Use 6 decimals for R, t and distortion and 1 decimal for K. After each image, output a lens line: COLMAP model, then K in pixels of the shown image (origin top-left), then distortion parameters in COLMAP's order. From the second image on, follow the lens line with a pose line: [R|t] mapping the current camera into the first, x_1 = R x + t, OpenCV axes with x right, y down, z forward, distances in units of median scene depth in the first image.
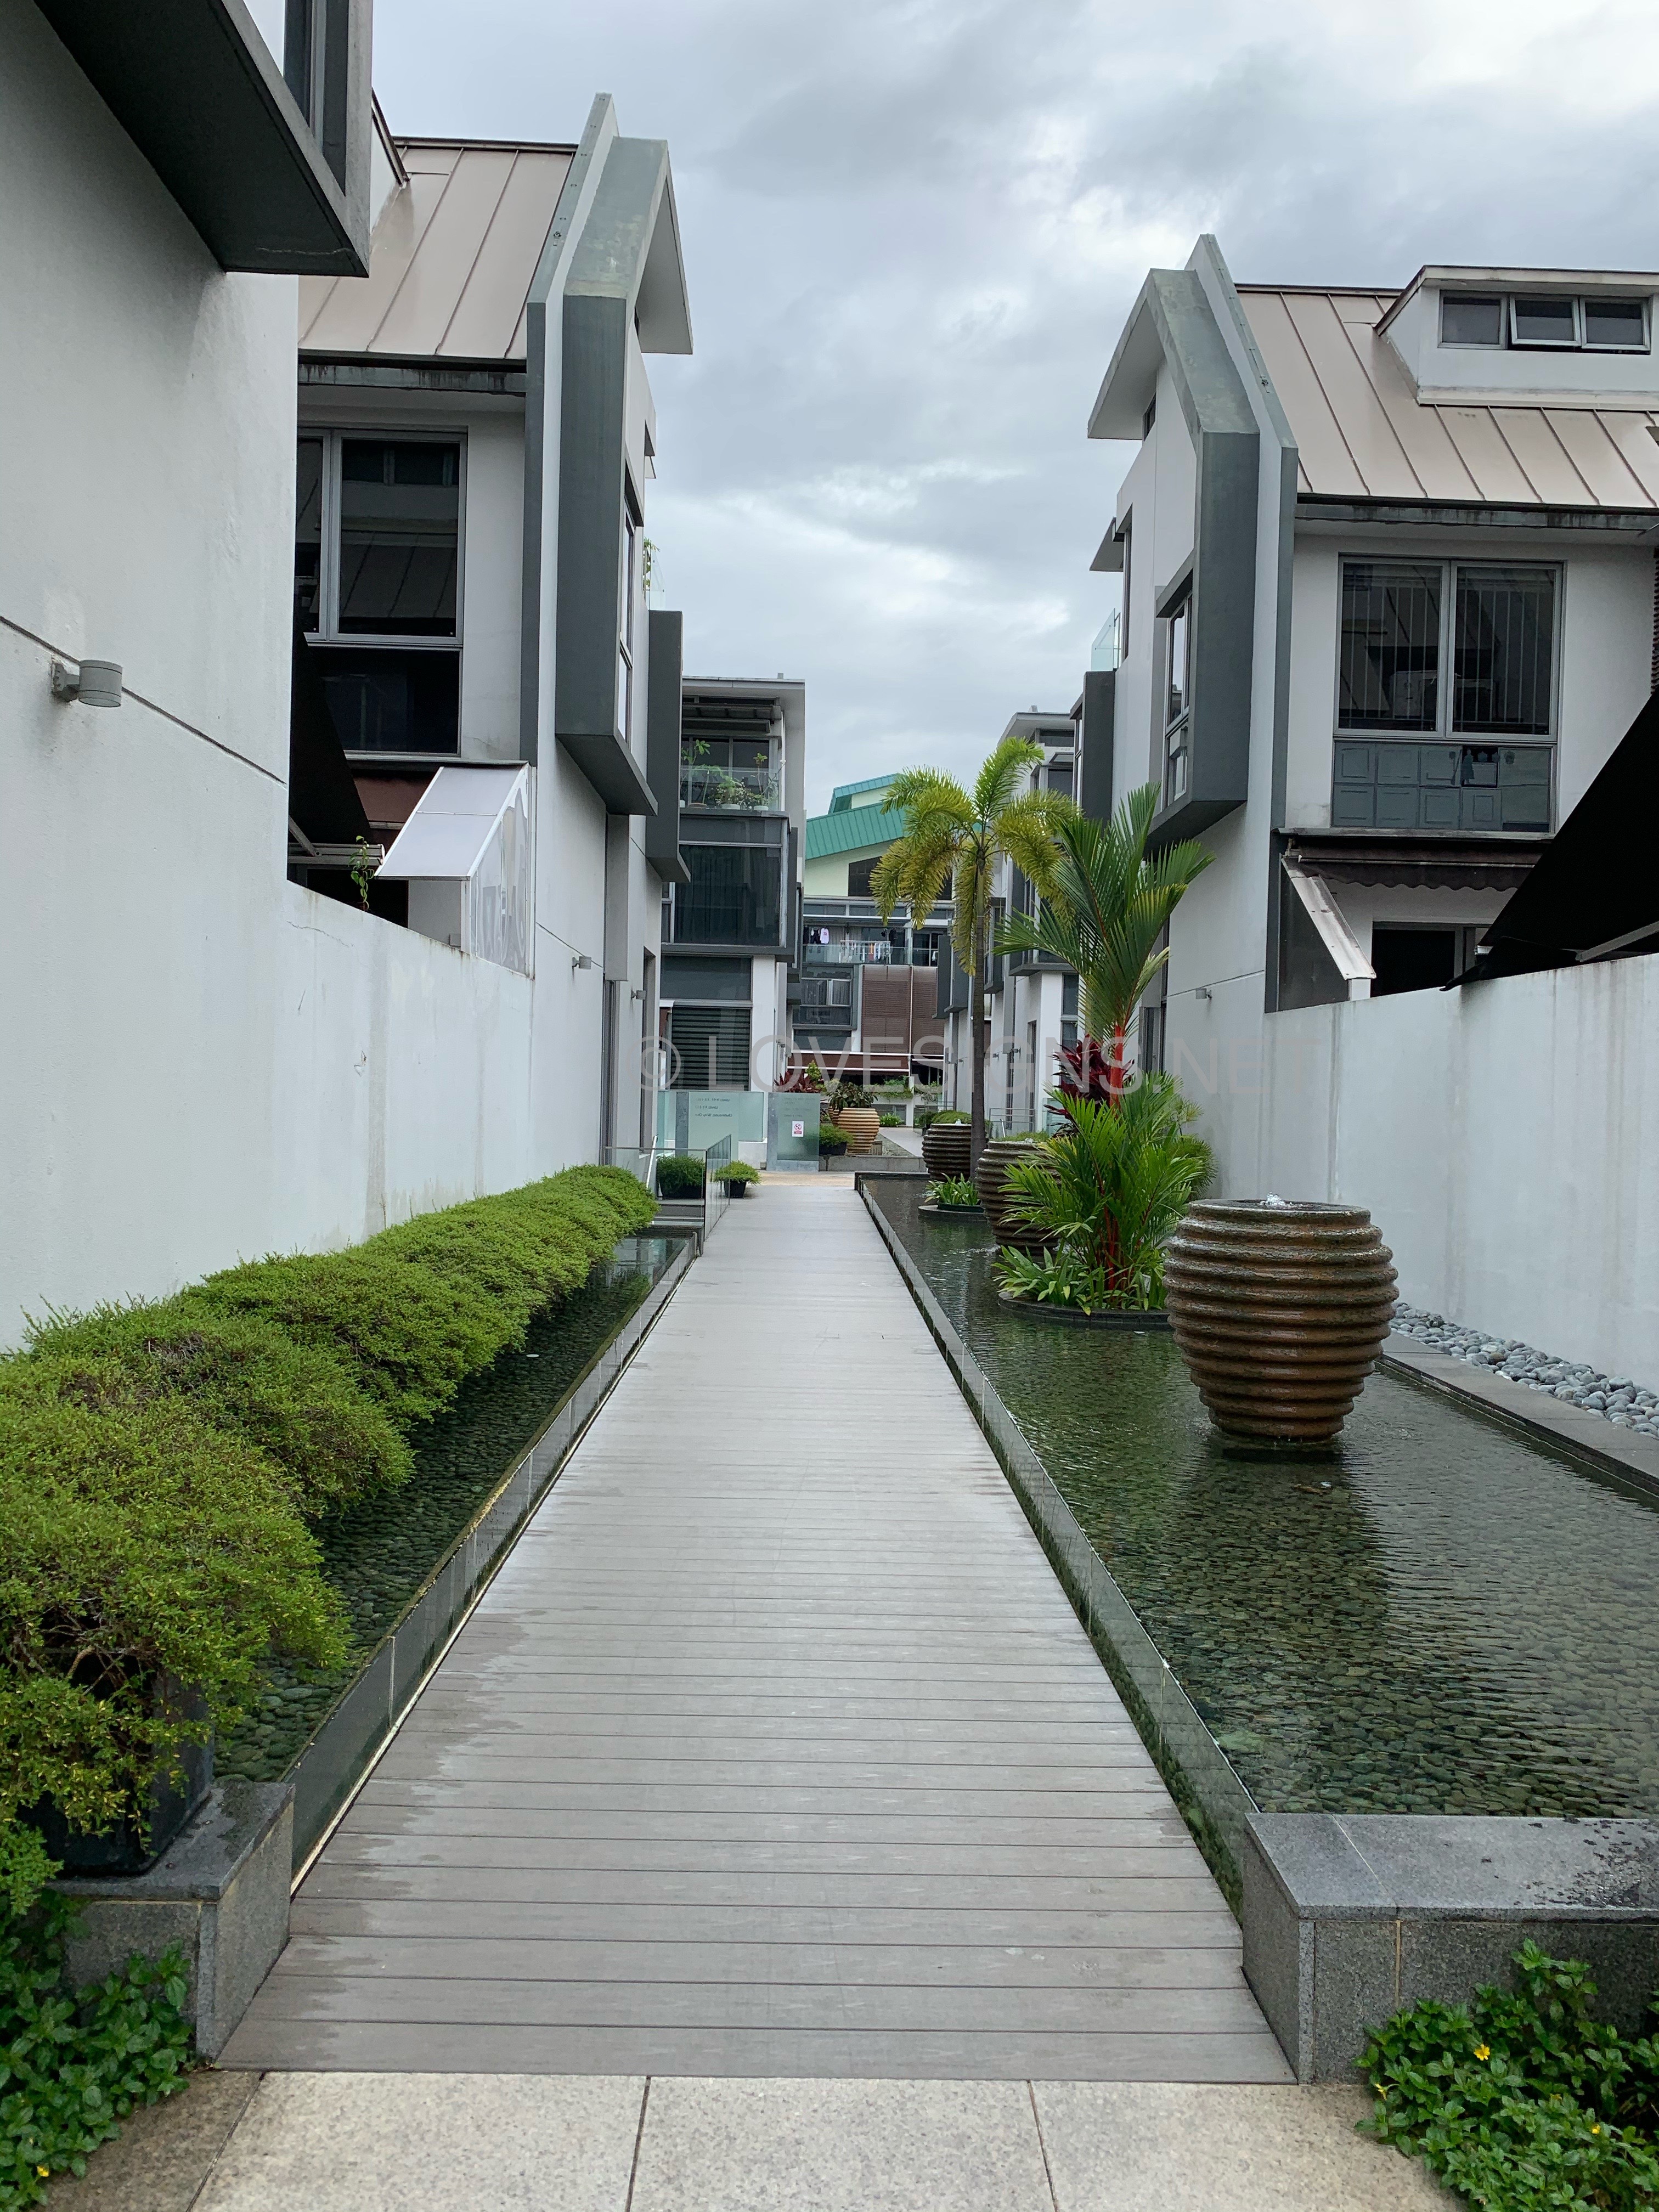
lens RADIAL K [[1660.1, 0, 829.5], [0, 1660.1, 1106.0], [0, 0, 1]] dist [-0.000429, 0.006935]
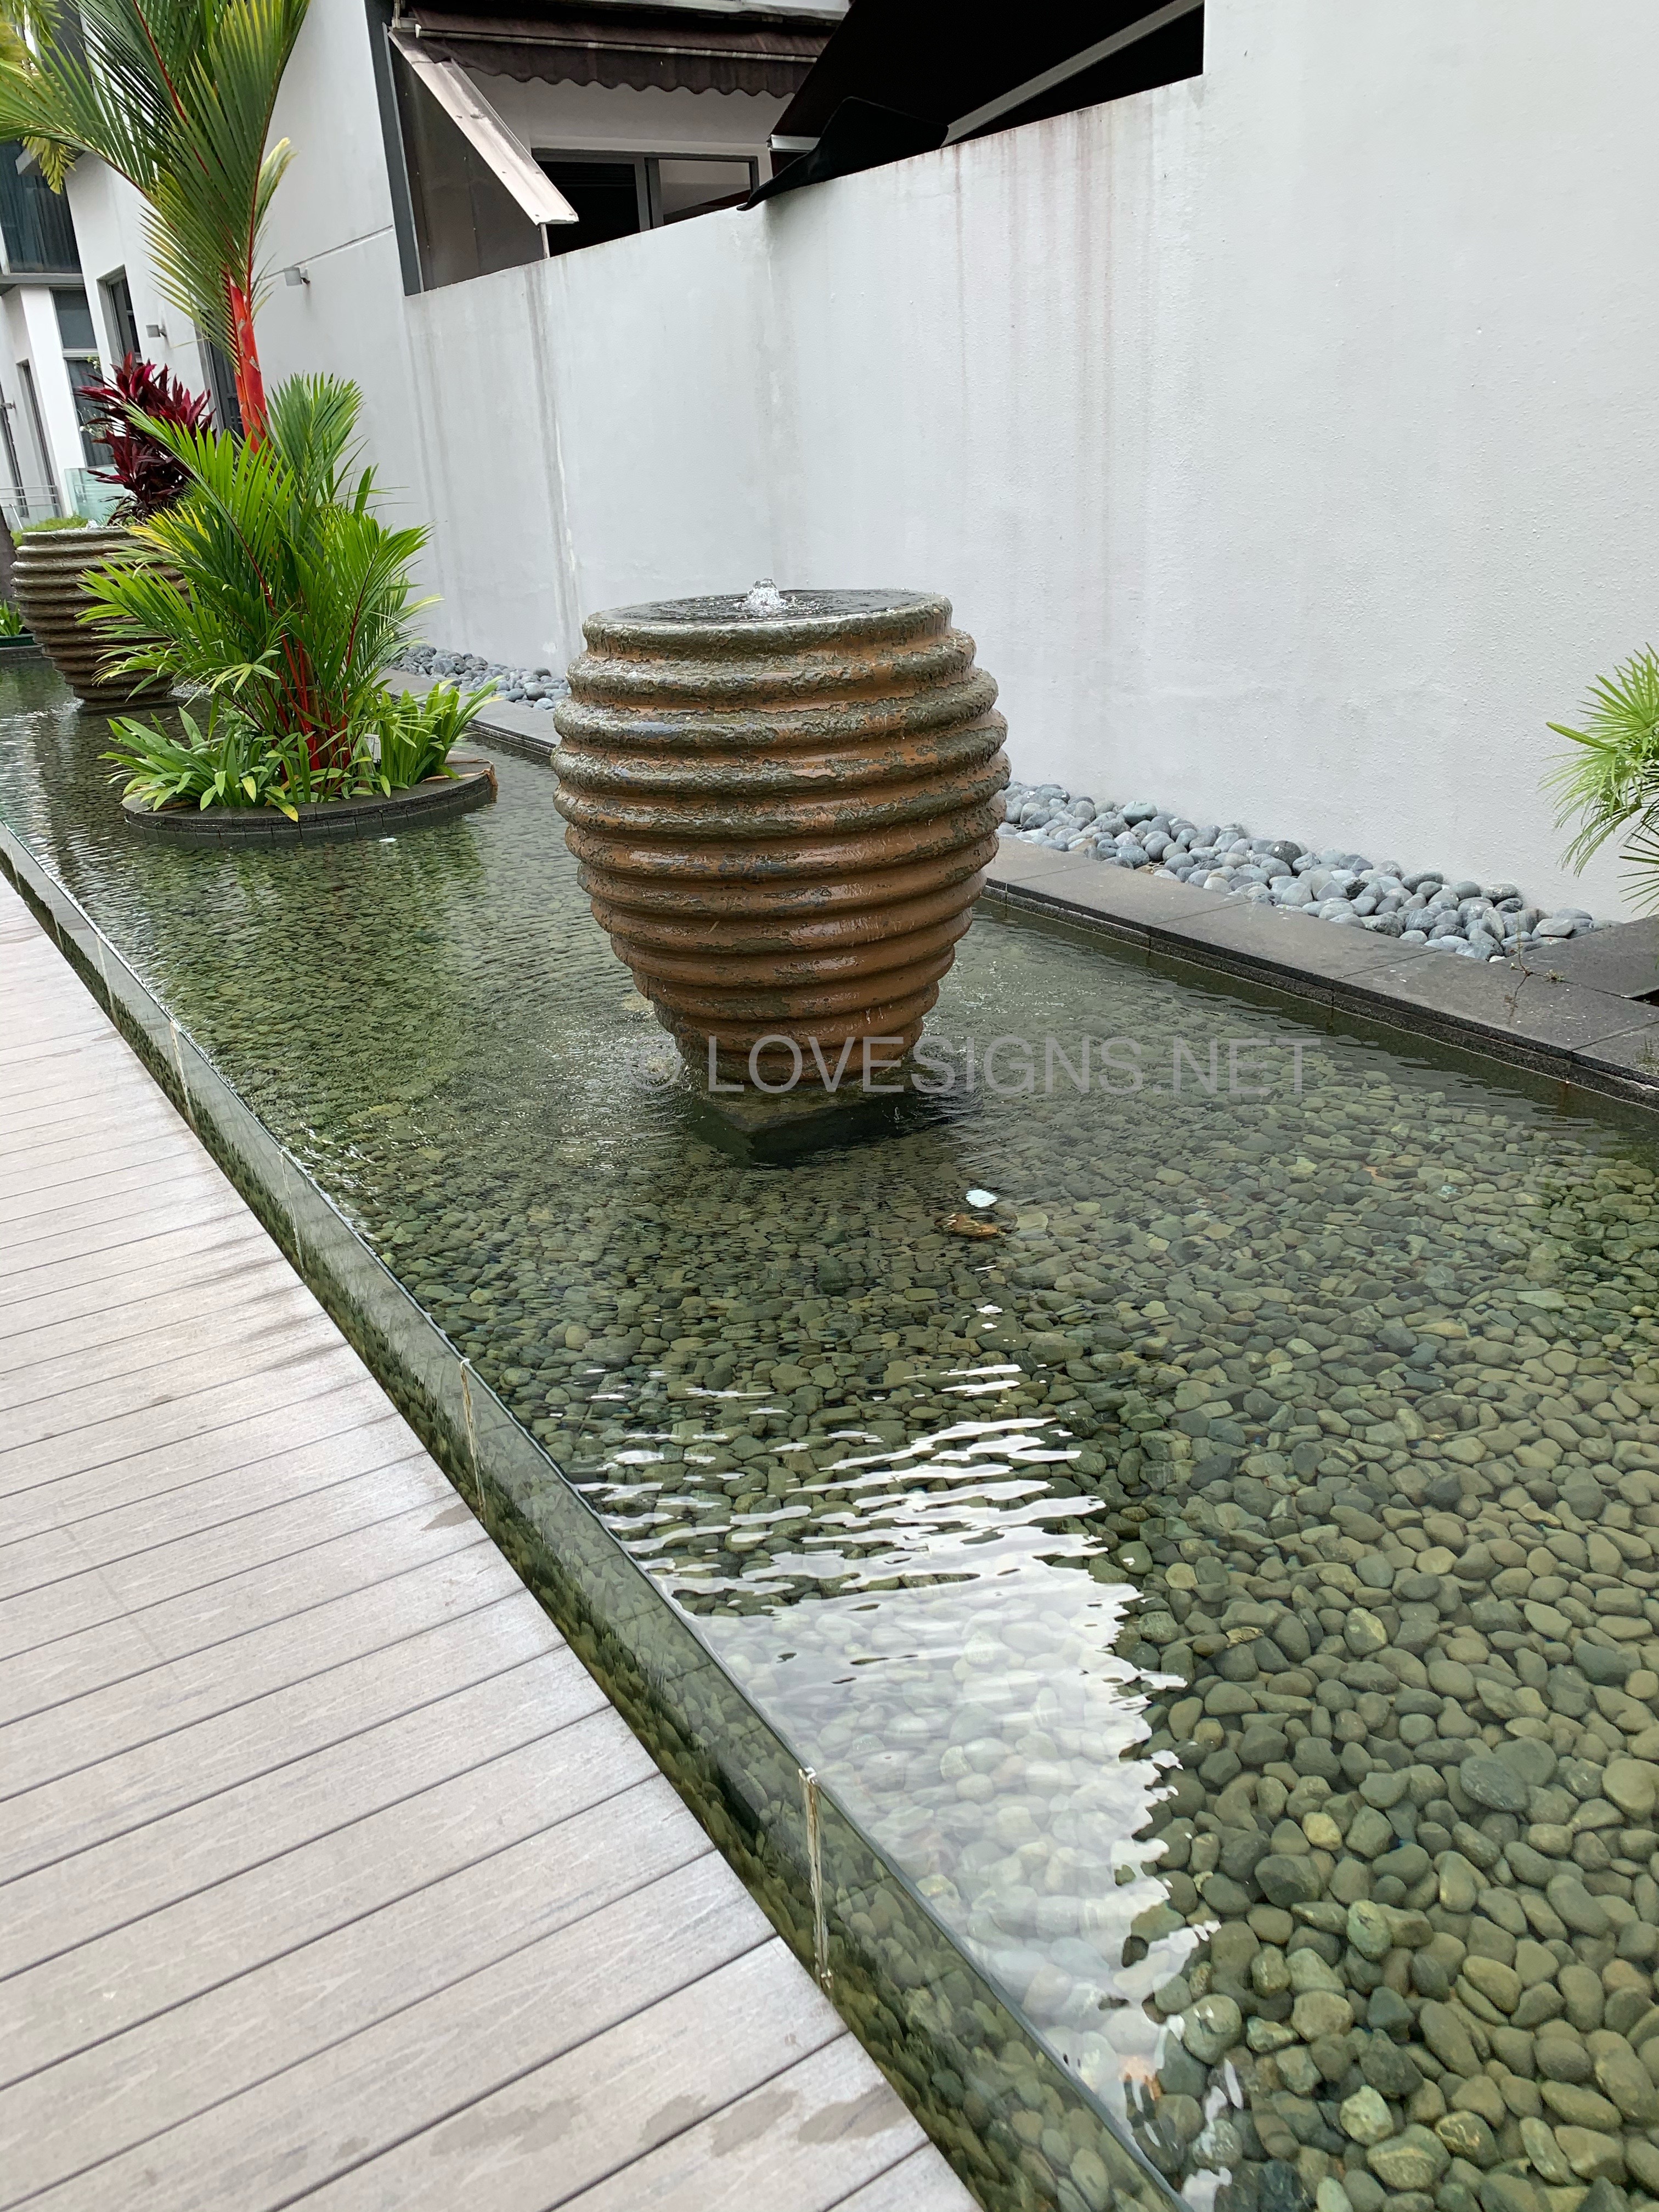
lens RADIAL K [[1660.1, 0, 829.5], [0, 1660.1, 1106.0], [0, 0, 1]] dist [-0.000429, 0.006935]
pose [[0.853831, -0.256297, 0.453084, 0.022770], [0.075751, 0.922304, 0.378969, 0.008761], [-0.515010, -0.289254, 0.806906, 0.382116]]
